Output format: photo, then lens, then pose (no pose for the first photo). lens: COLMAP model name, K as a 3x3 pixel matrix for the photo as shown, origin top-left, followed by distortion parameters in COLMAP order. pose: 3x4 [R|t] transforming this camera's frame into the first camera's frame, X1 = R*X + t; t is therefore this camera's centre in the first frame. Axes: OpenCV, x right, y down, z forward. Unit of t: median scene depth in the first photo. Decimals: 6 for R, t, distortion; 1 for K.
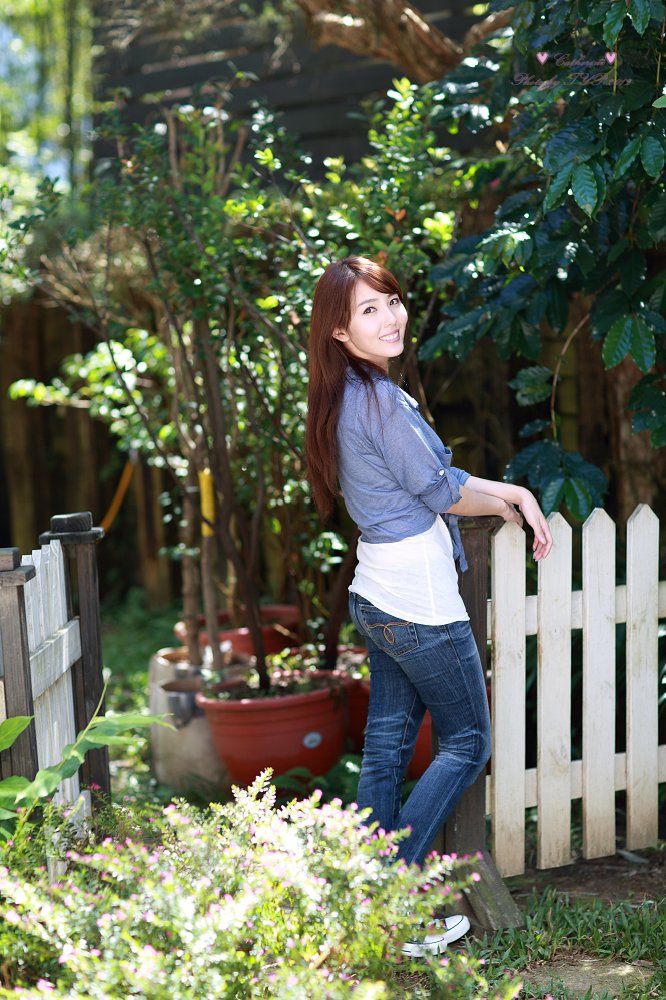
lens RADIAL K [[2483.4, 0, 337.5], [0, 2483.4, 502.7], [0, 0, 1]] dist [-0.058337, 0.000000]
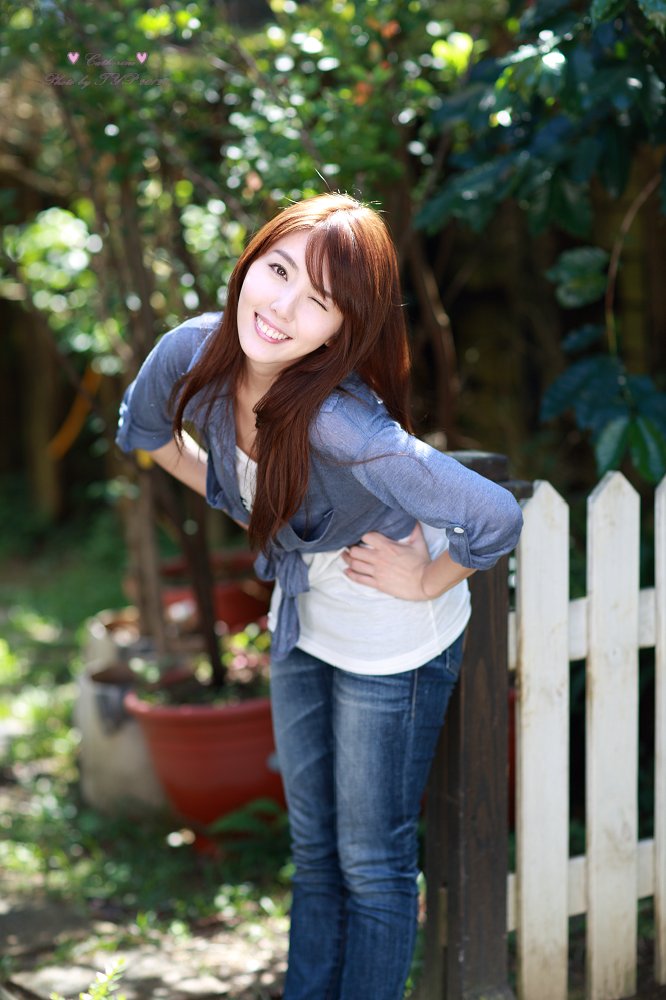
lens RADIAL K [[2483.4, 0, 326.9], [0, 2483.4, 495.0], [0, 0, 1]] dist [-0.058337, 0.000000]
pose [[0.999639, -0.003391, -0.026635, 0.026787], [0.004739, 0.998702, 0.050717, -0.022125], [0.026428, -0.050825, 0.998358, 0.313714]]
